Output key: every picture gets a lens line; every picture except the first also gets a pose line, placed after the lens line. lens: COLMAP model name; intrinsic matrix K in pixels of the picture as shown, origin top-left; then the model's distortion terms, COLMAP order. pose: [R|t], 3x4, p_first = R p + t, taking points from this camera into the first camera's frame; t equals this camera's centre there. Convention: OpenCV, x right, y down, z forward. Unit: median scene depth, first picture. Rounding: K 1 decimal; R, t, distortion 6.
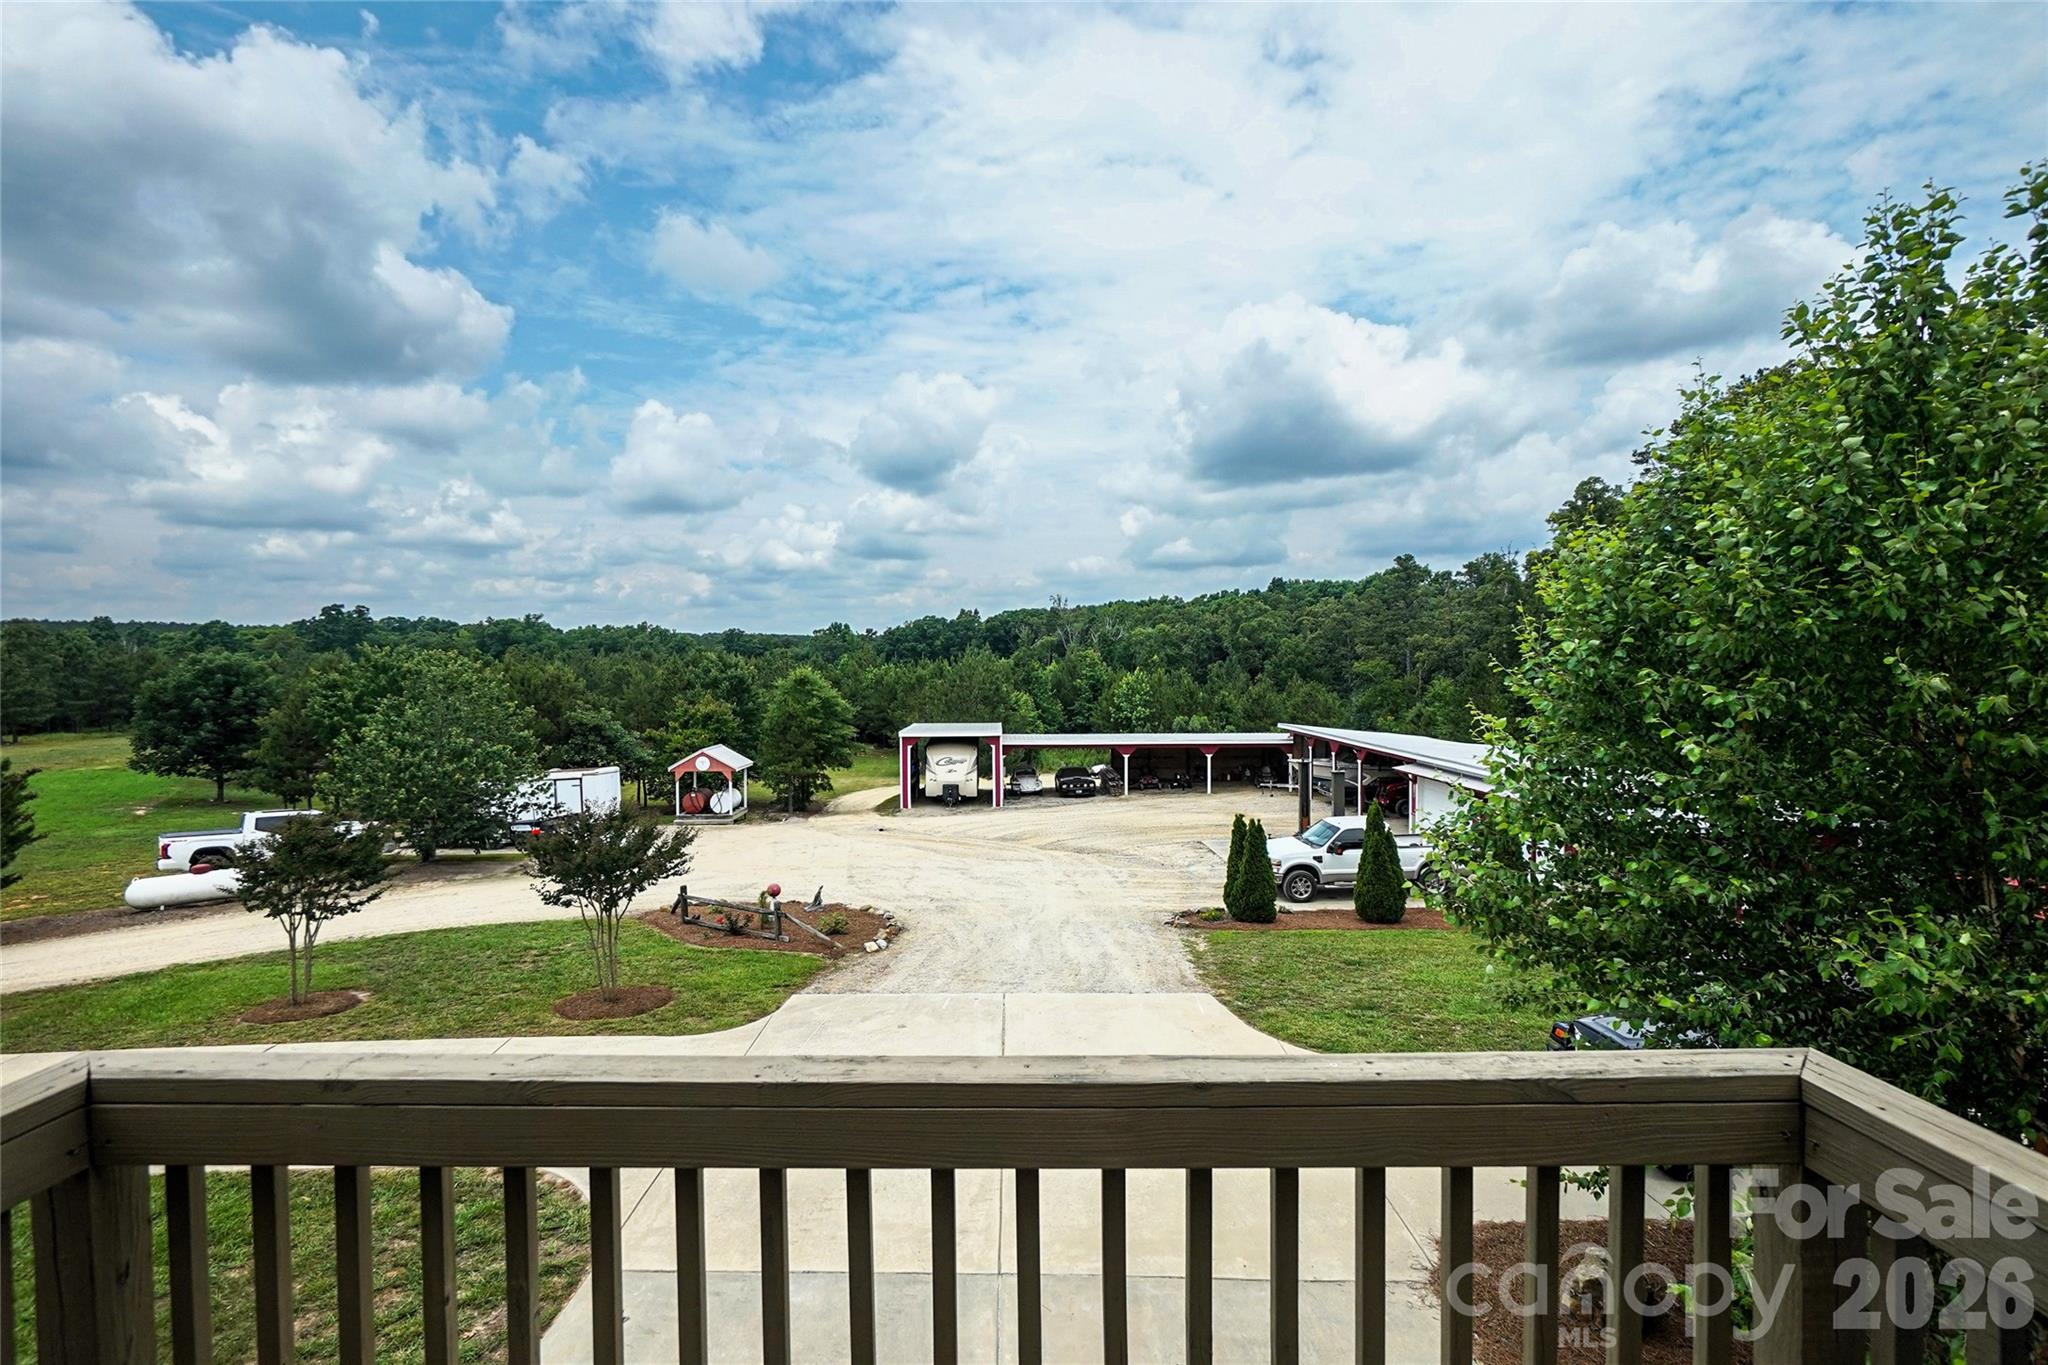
lens RADIAL K [[960.2, 0, 1024.2], [0, 960.2, 686.4], [0, 0, 1]] dist [-0.002317, -0.000103]
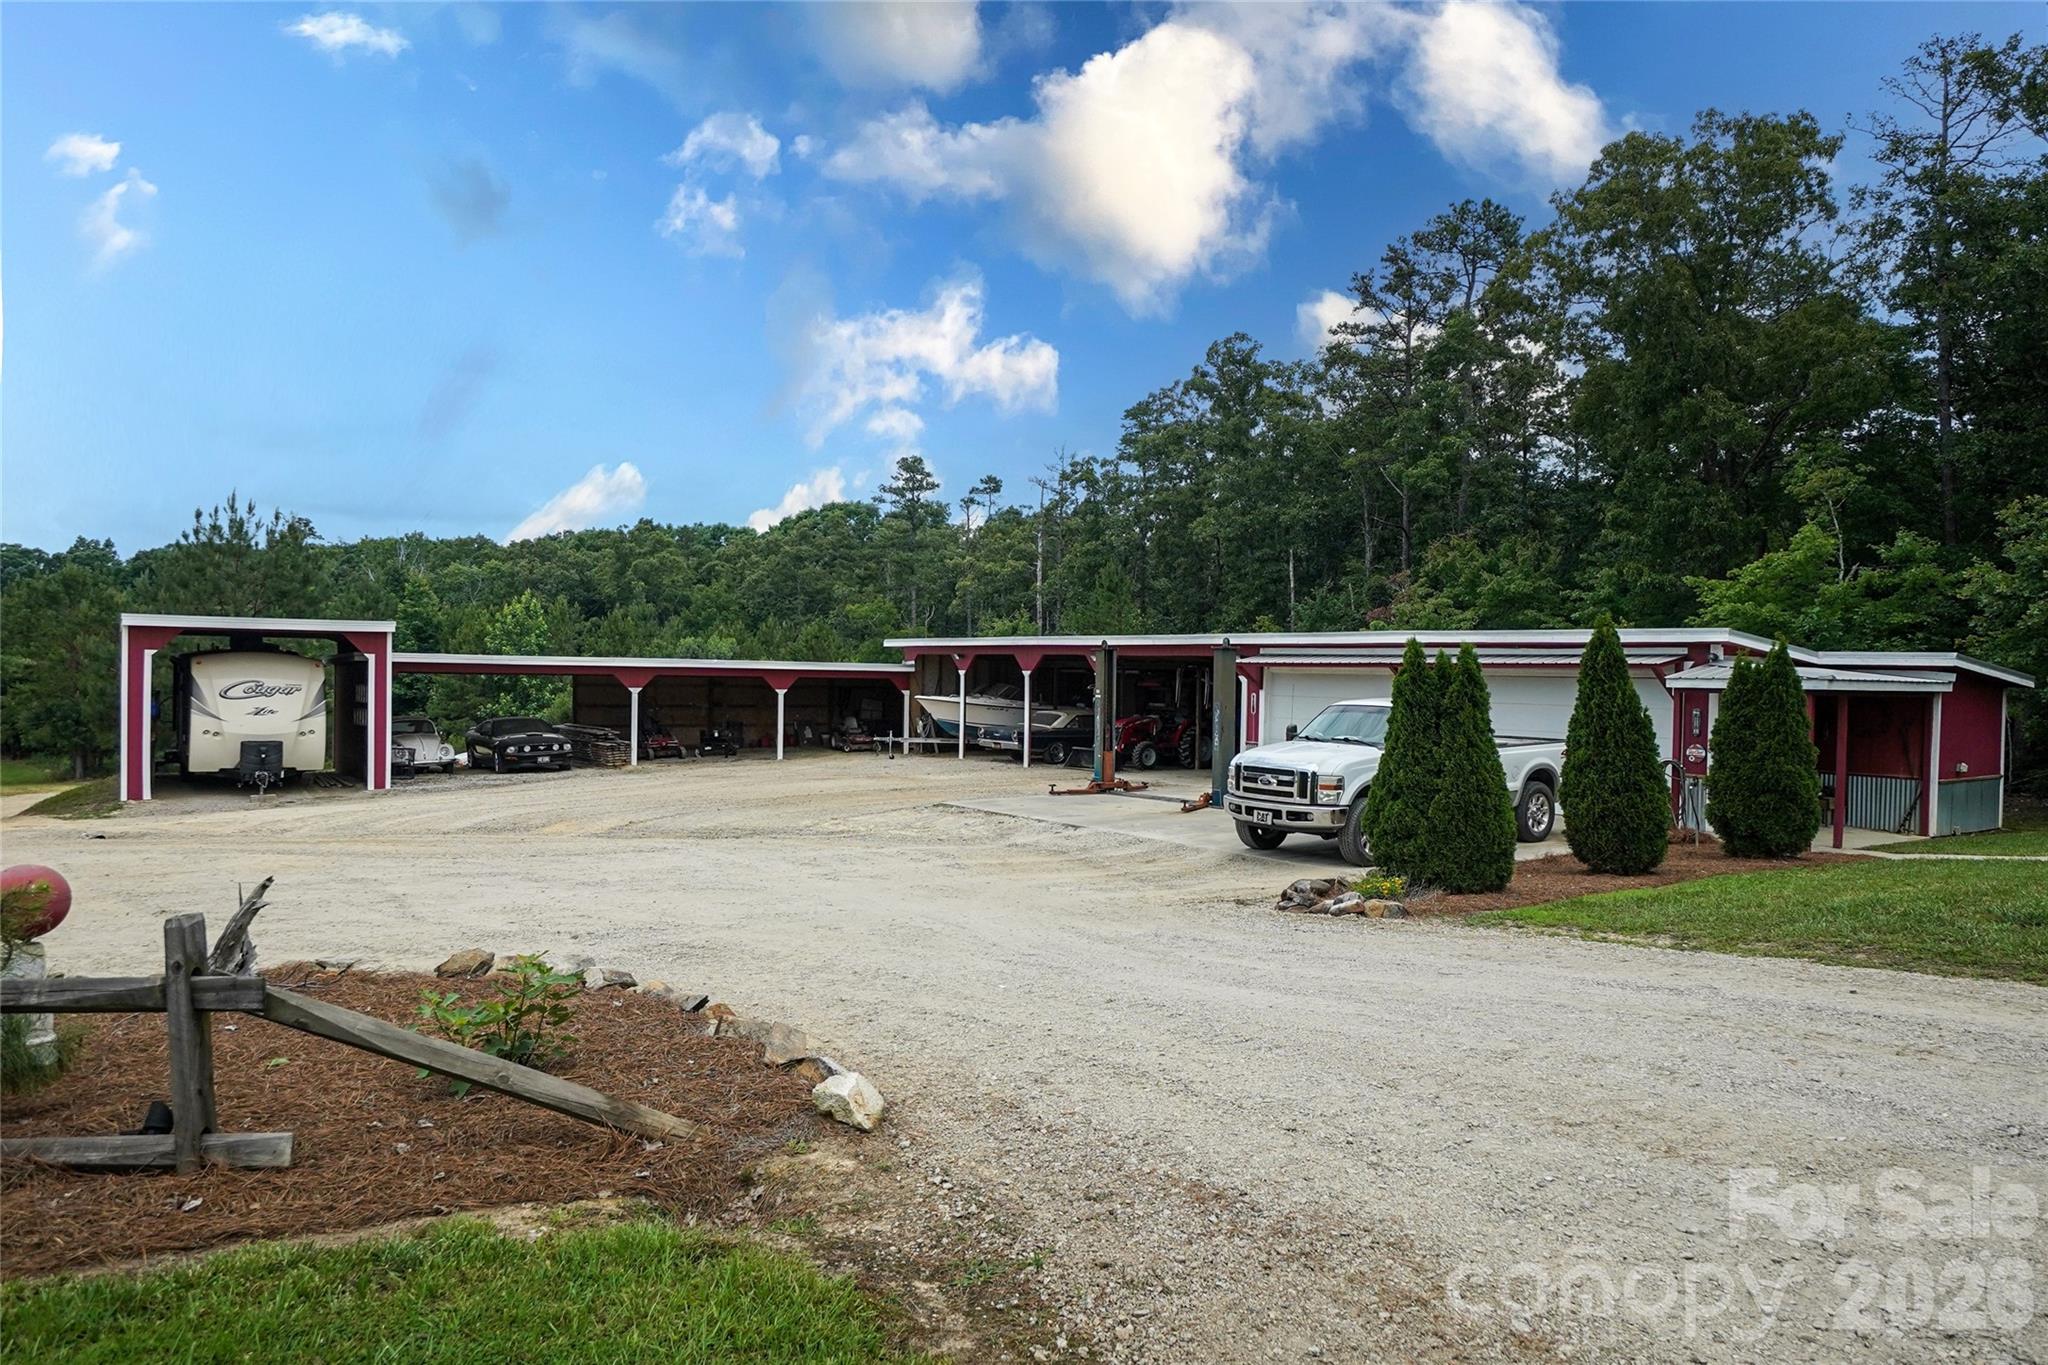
lens RADIAL K [[1270.1, 0, 1022.2], [0, 1270.1, 685.0], [0, 0, 1]] dist [0.004691, 0.000958]
pose [[0.830869, 0.011245, 0.556355, -0.107866], [-0.006061, 0.999919, -0.011159, 0.078187], [-0.556435, 0.005900, 0.830870, 0.313538]]
